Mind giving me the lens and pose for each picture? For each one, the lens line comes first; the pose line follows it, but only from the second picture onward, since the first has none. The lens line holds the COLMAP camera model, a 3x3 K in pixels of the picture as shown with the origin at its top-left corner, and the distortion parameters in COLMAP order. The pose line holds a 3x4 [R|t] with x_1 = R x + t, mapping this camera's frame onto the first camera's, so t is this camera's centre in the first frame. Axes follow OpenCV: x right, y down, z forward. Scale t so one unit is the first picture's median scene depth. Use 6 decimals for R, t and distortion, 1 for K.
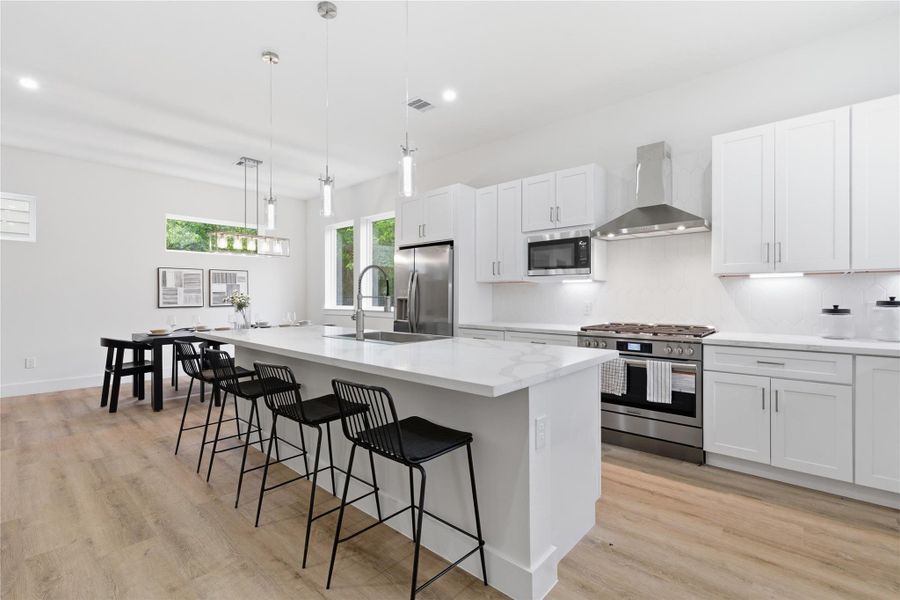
lens RADIAL K [[405.8, 0, 450.2], [0, 405.8, 296.3], [0, 0, 1]] dist [-0.001677, 0.001030]
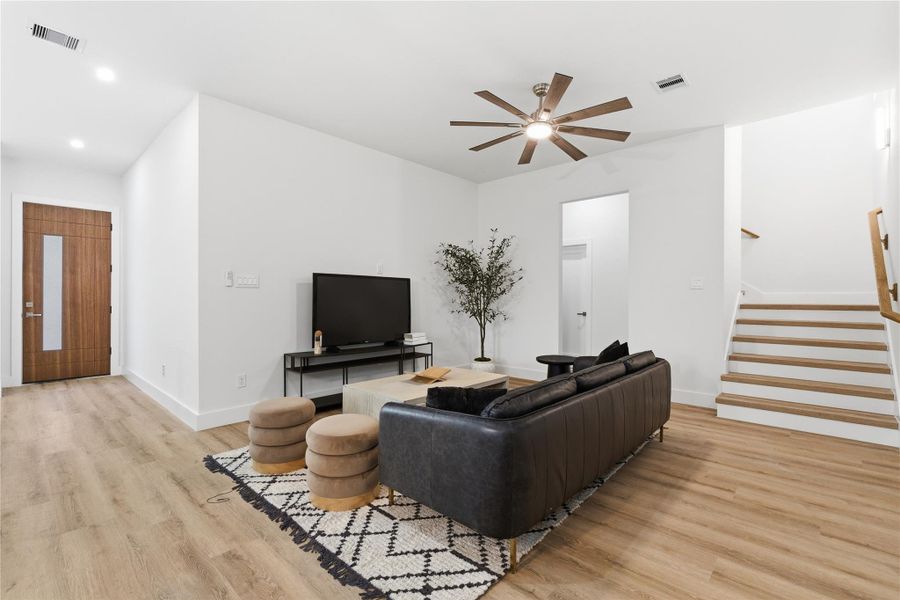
lens RADIAL K [[405.8, 0, 450.2], [0, 405.8, 296.3], [0, 0, 1]] dist [-0.001677, 0.001030]
pose [[-0.999925, 0.000626, 0.012248, -1.162112], [0.000580, 0.999993, -0.003751, 0.005294], [-0.012250, -0.003744, -0.999918, 1.285293]]
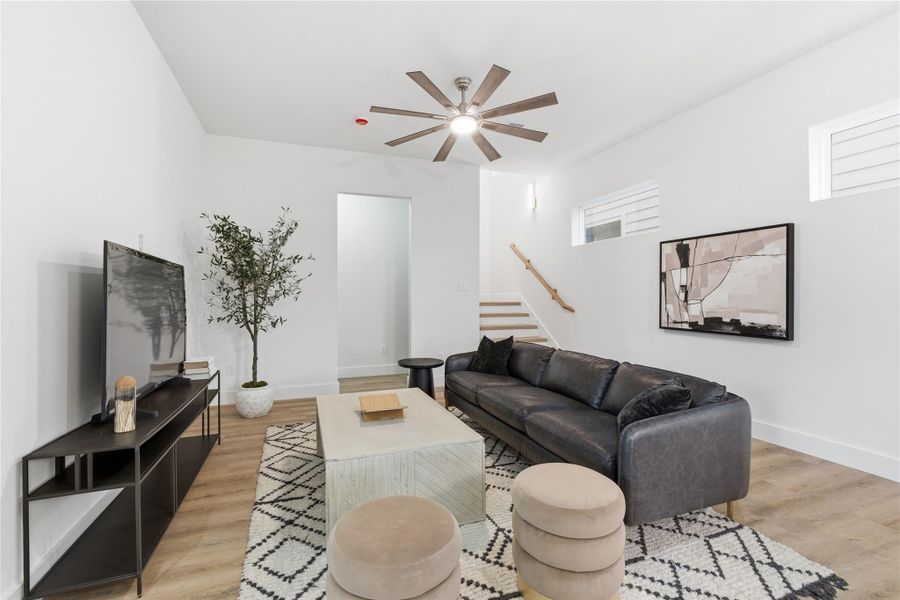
lens RADIAL K [[405.8, 0, 450.2], [0, 405.8, 296.3], [0, 0, 1]] dist [-0.001677, 0.001030]
pose [[-0.460744, -0.000581, -0.887533, -0.565505], [0.004992, 0.999982, -0.003247, 0.004366], [0.887519, -0.005927, -0.460733, 0.757365]]
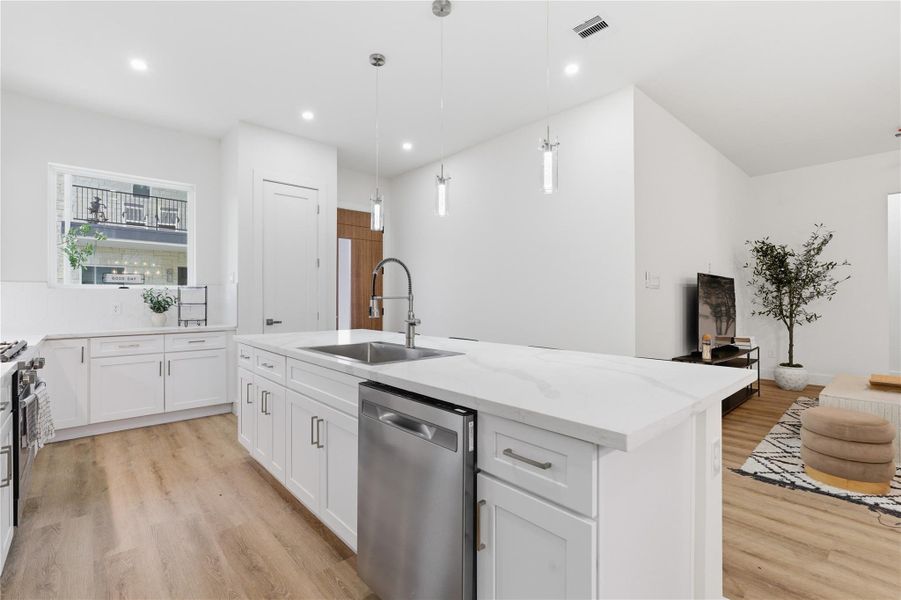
lens RADIAL K [[406.3, 0, 450.7], [0, 406.3, 296.3], [0, 0, 1]] dist [-0.001677, 0.001030]
pose [[-0.994827, 0.003781, 0.101517, -0.274856], [0.002939, 0.999960, -0.008441, 0.004668], [-0.101544, -0.008099, -0.994798, 1.286205]]
